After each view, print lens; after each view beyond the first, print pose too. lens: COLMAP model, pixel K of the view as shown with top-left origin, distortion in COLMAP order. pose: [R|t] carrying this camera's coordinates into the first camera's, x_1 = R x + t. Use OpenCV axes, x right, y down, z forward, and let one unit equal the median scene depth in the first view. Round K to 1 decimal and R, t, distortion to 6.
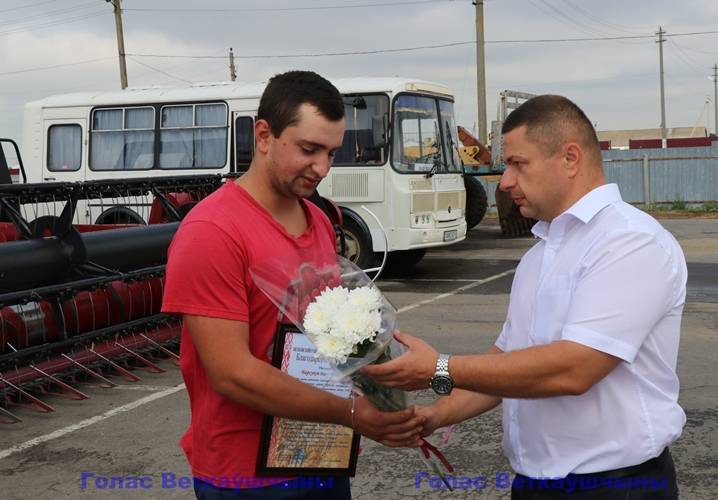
lens RADIAL K [[1047.7, 0, 381.5], [0, 1047.7, 252.0], [0, 0, 1]] dist [0.063671, 0.091092]
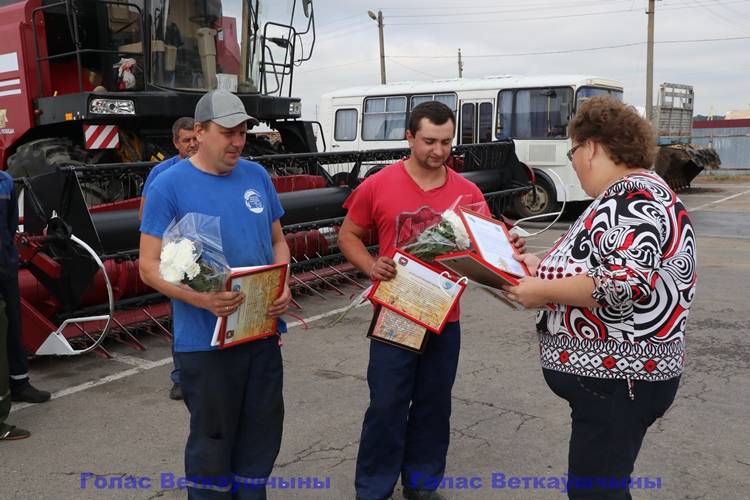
lens RADIAL K [[782.7, 0, 375.0], [0, 782.7, 250.0], [0, 0, 1]] dist [-0.116603, 0.285921]
pose [[0.970213, 0.041710, -0.238638, 0.005859], [-0.026325, 0.997385, 0.067302, 0.000863], [0.240821, -0.059015, 0.968774, -0.056726]]
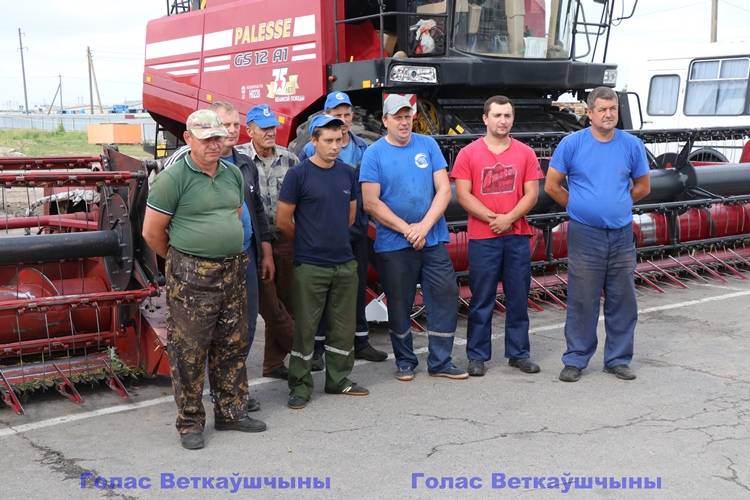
lens RADIAL K [[1050.0, 0, 375.0], [0, 1050.0, 250.0], [0, 0, 1]] dist [0.054328, 0.136416]
pose [[0.861046, 0.092409, -0.500060, 0.023346], [-0.065184, 0.995295, 0.071686, 0.008322], [0.504331, -0.029129, 0.863019, -0.175003]]
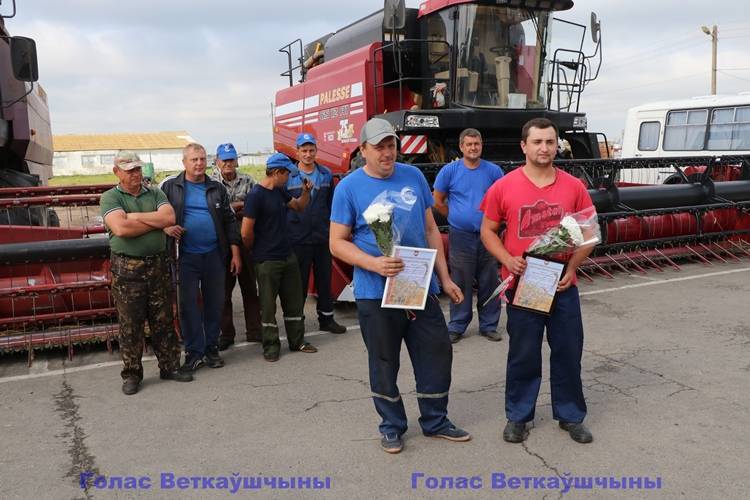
lens RADIAL K [[691.7, 0, 375.0], [0, 691.7, 250.0], [0, 0, 1]] dist [-0.104802, 0.140283]
pose [[0.760152, 0.107079, -0.640861, 0.073873], [-0.060710, 0.993717, 0.094026, 0.001853], [0.646902, -0.032568, 0.761877, -0.076097]]
